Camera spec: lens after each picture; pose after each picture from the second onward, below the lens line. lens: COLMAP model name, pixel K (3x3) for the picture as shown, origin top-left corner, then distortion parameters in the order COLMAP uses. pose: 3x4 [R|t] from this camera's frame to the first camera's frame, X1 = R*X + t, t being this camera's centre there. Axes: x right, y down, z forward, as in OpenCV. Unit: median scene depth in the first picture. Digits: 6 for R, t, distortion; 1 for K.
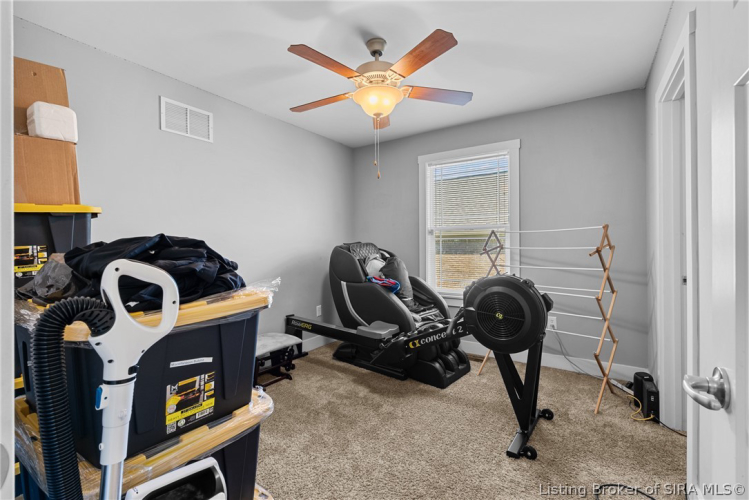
lens RADIAL K [[336.9, 0, 374.5], [0, 336.9, 250.0], [0, 0, 1]] dist [-0.001221, 0.000341]
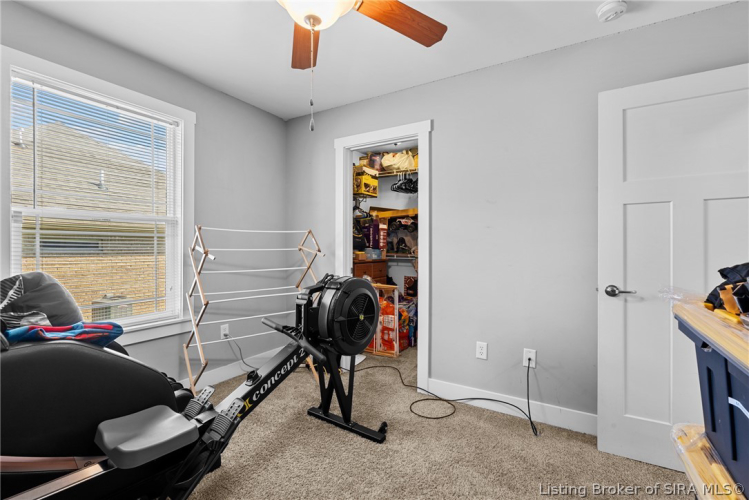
lens RADIAL K [[336.9, 0, 374.5], [0, 336.9, 250.0], [0, 0, 1]] dist [-0.001221, 0.000341]
pose [[-0.031562, -0.000664, 0.999502, -0.555917], [0.008073, 0.999967, 0.000919, -0.002943], [-0.999469, 0.008098, -0.031555, 0.869429]]
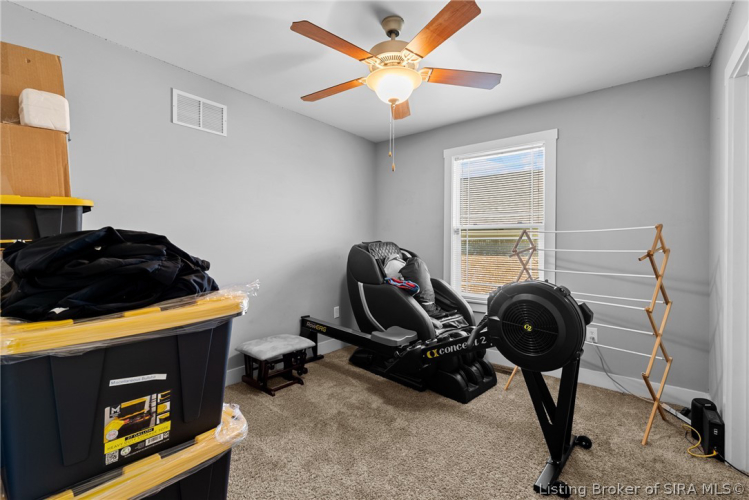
lens RADIAL K [[341.0, 0, 374.6], [0, 341.0, 249.0], [0, 0, 1]] dist [-0.000937, -0.000329]
pose [[0.996128, 0.015212, -0.086590, 0.041907], [-0.015327, 0.999882, -0.000654, -0.000770], [0.086570, 0.001979, 0.996244, 0.074913]]
